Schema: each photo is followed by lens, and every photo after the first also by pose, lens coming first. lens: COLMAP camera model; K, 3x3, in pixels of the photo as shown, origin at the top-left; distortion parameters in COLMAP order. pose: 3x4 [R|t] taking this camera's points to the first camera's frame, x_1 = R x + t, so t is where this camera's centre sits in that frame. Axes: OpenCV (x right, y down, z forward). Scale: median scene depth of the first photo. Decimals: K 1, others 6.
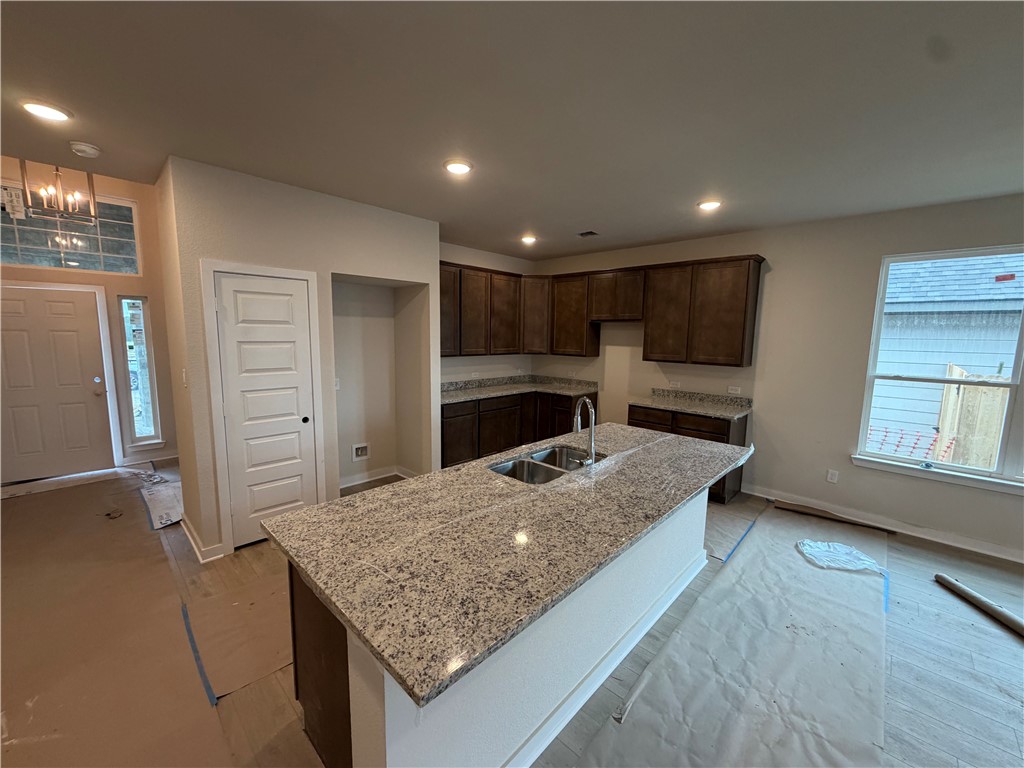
lens RADIAL K [[409.9, 0, 513.8], [0, 409.9, 386.5], [0, 0, 1]] dist [-0.000953, 0.000666]
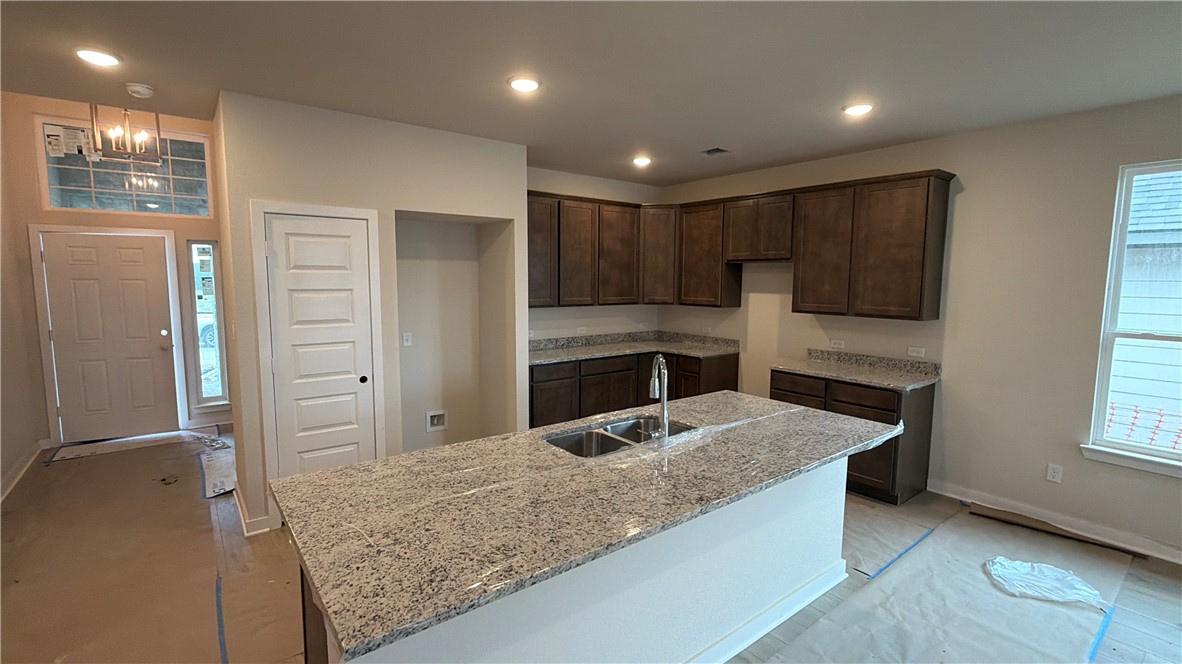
lens RADIAL K [[533.9, 0, 600.1], [0, 533.9, 335.2], [0, 0, 1]] dist [0.001325, -0.000977]
pose [[0.989977, 0.006559, -0.141074, 0.135874], [-0.009799, 0.999704, -0.022280, 0.007593], [0.140886, 0.023439, 0.989748, -0.047584]]
